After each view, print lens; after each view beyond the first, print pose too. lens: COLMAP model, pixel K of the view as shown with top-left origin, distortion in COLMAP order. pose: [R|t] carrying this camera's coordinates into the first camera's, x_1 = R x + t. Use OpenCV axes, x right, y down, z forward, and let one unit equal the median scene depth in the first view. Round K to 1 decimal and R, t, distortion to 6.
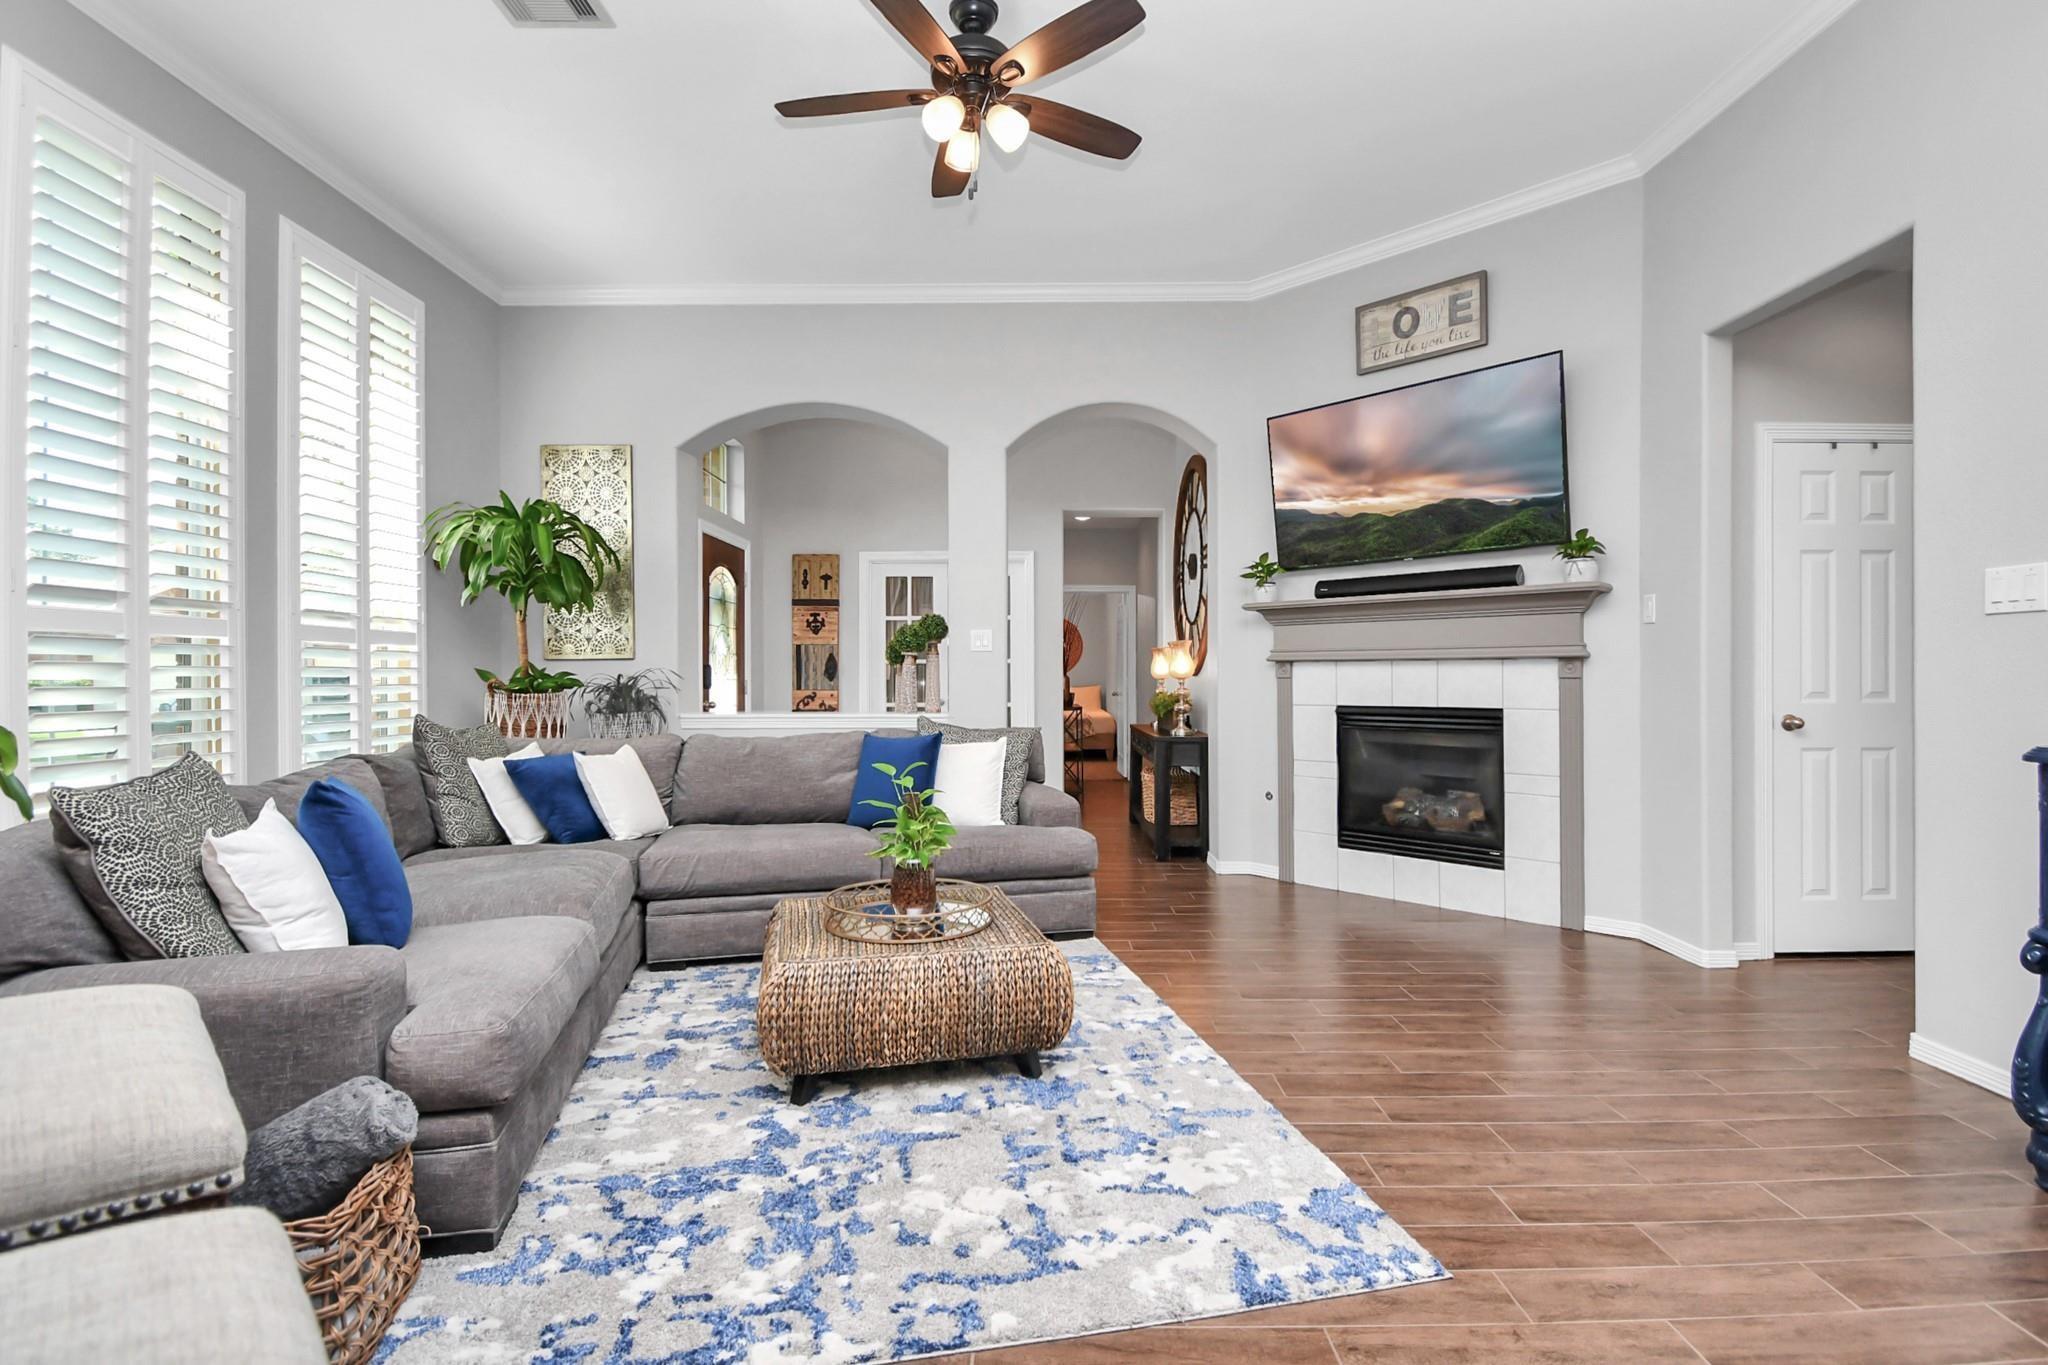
lens RADIAL K [[948.4, 0, 1018.6], [0, 948.4, 671.8], [0, 0, 1]] dist [0.005082, -0.008370]
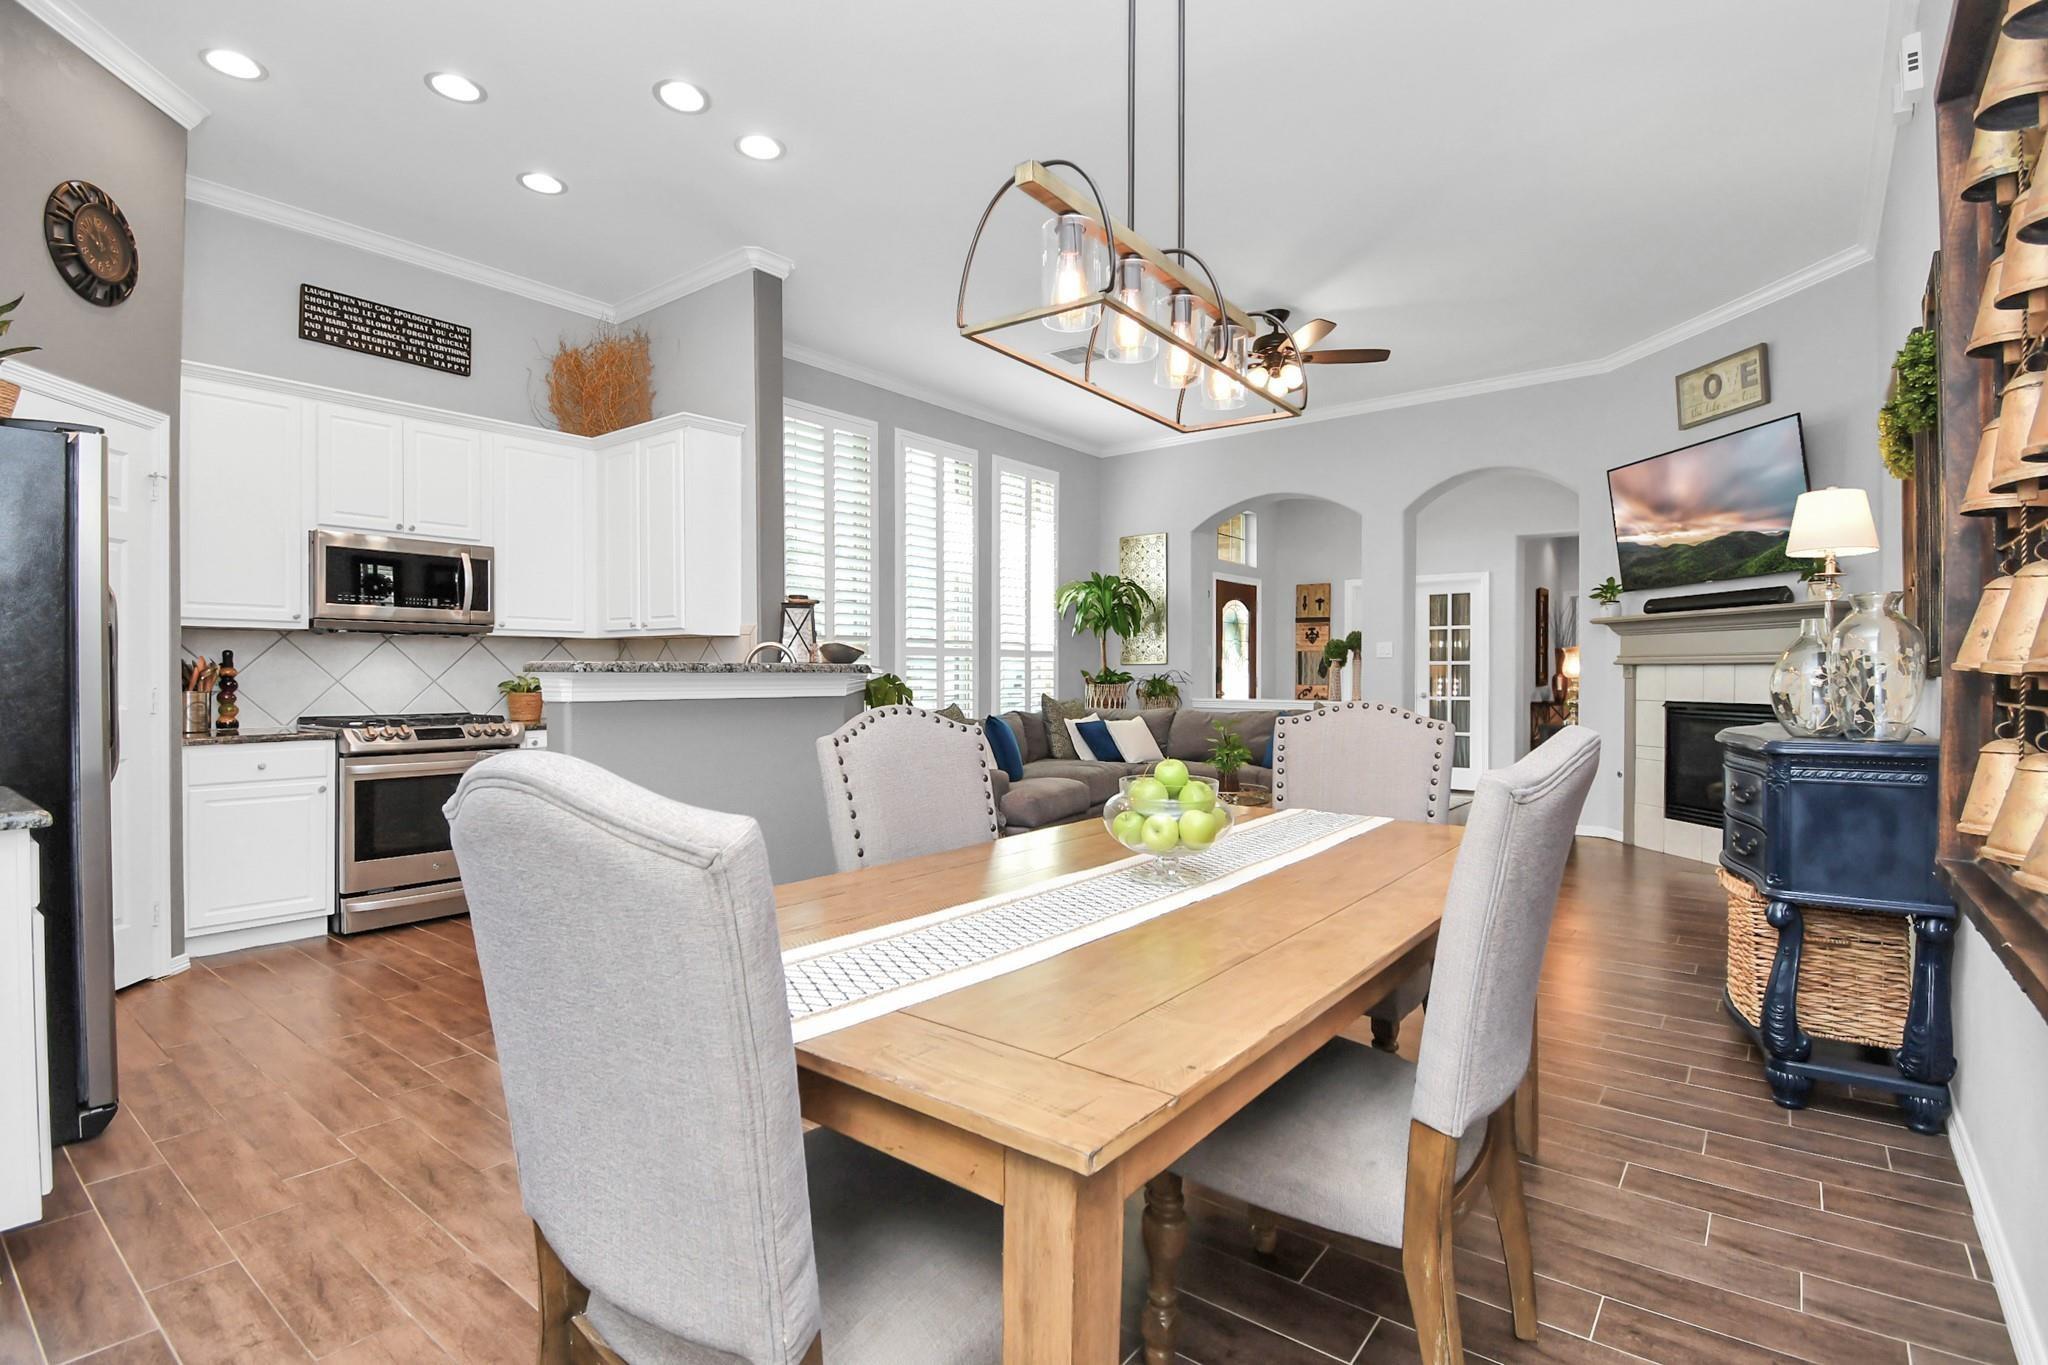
lens RADIAL K [[948.4, 0, 1027.0], [0, 948.4, 681.0], [0, 0, 1]] dist [0.005082, -0.008370]
pose [[0.789638, 0.008771, -0.613511, 0.472678], [0.000354, 0.999891, 0.014750, -0.009886], [0.613574, -0.011864, 0.789548, -0.507471]]
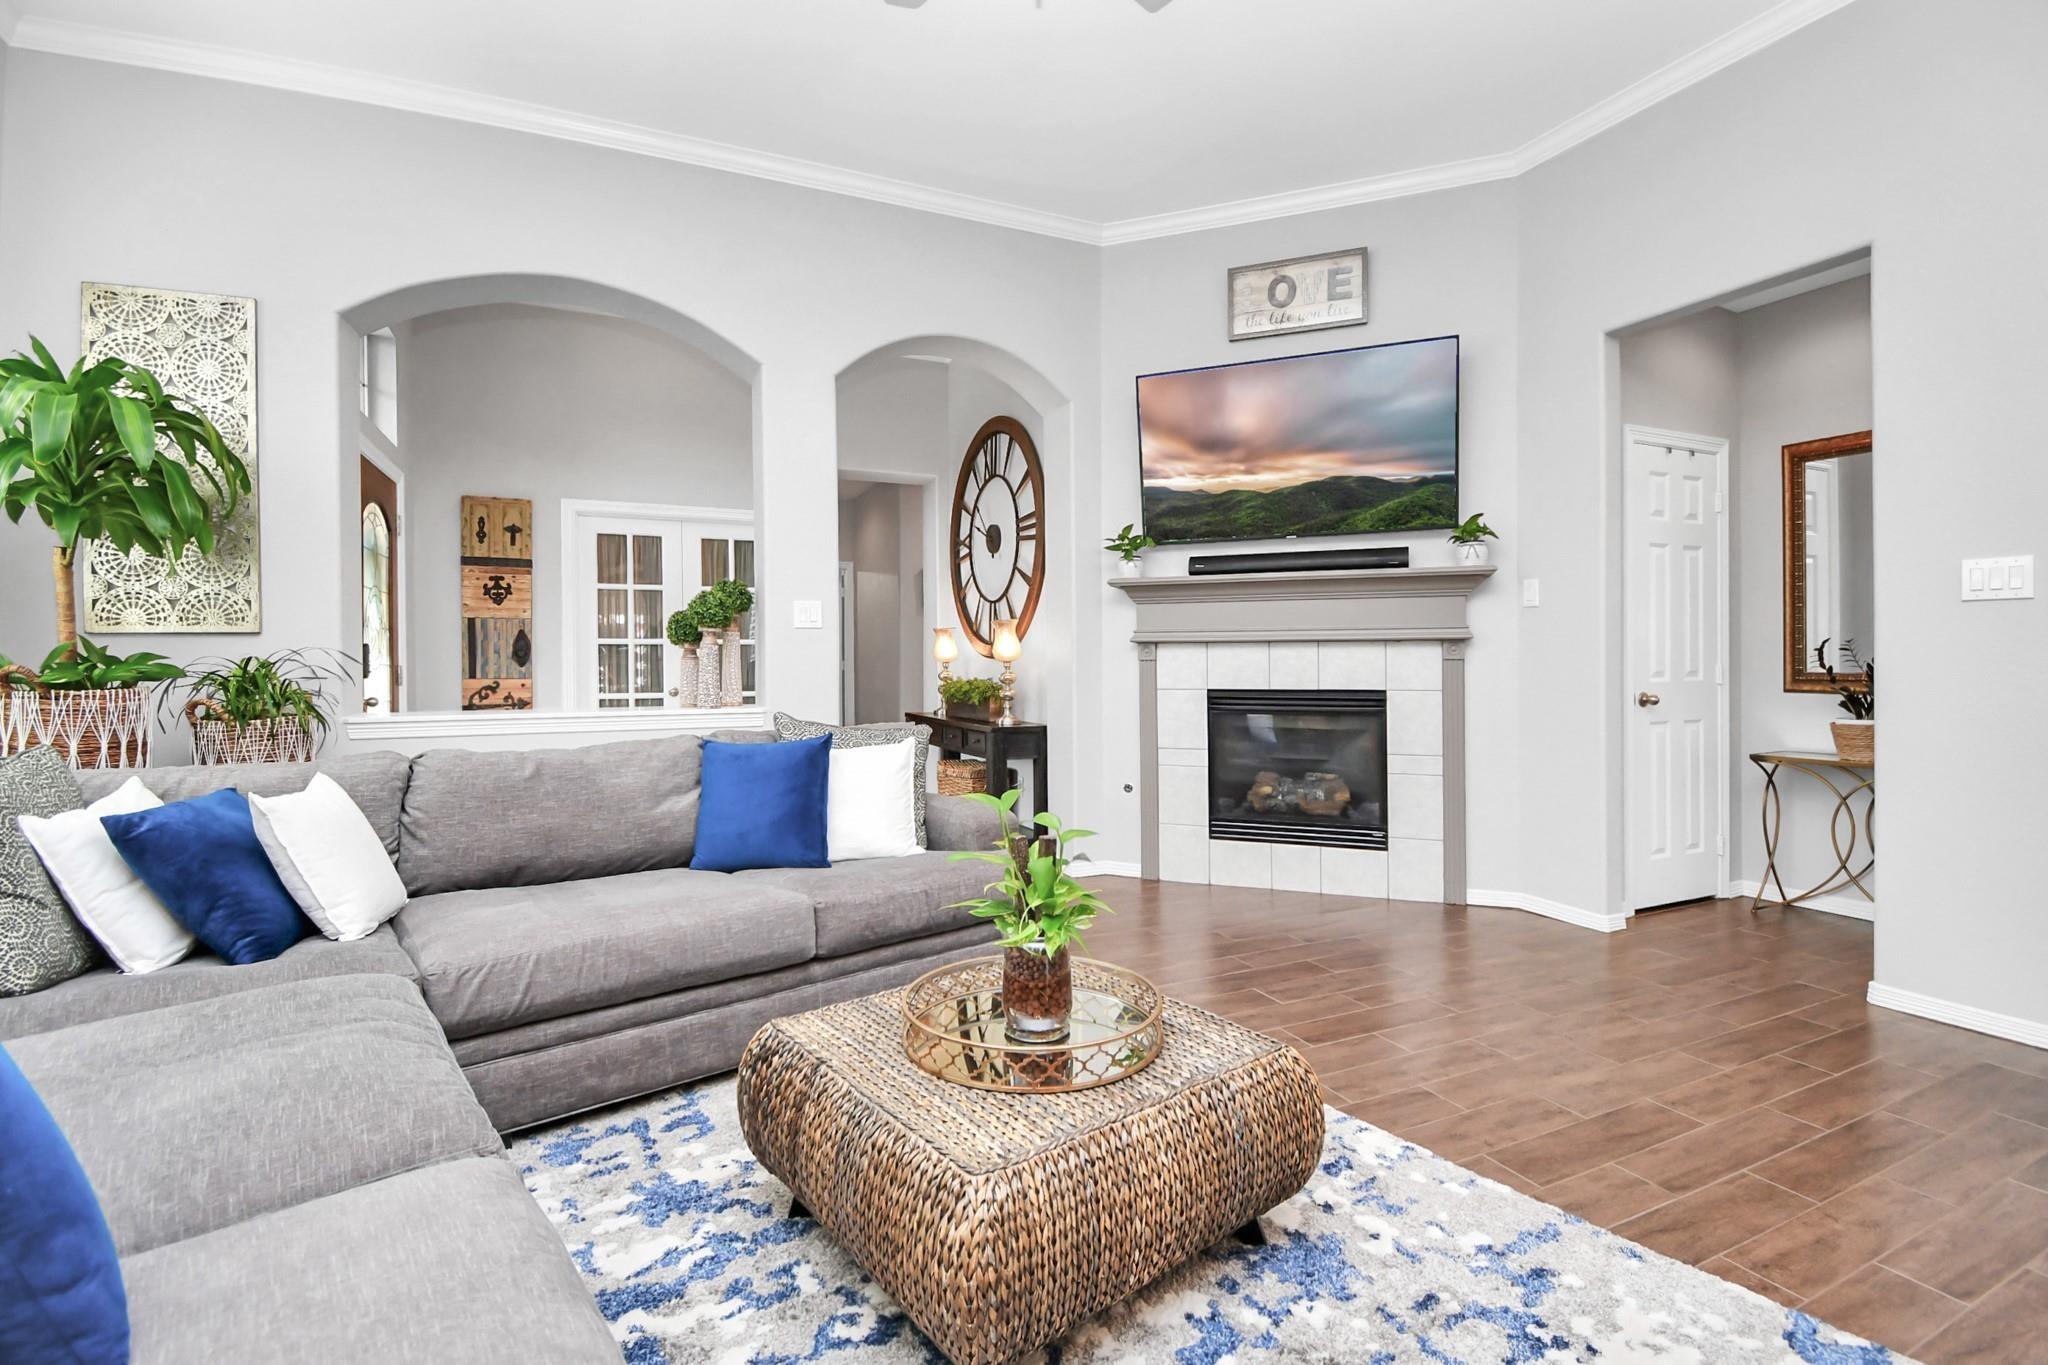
lens RADIAL K [[909.8, 0, 987.8], [0, 909.8, 664.8], [0, 0, 1]] dist [0.004935, -0.010778]
pose [[0.910225, -0.004275, 0.414093, -0.254107], [0.000202, 0.999951, 0.009881, 0.002311], [-0.414115, -0.008910, 0.910181, 0.285063]]
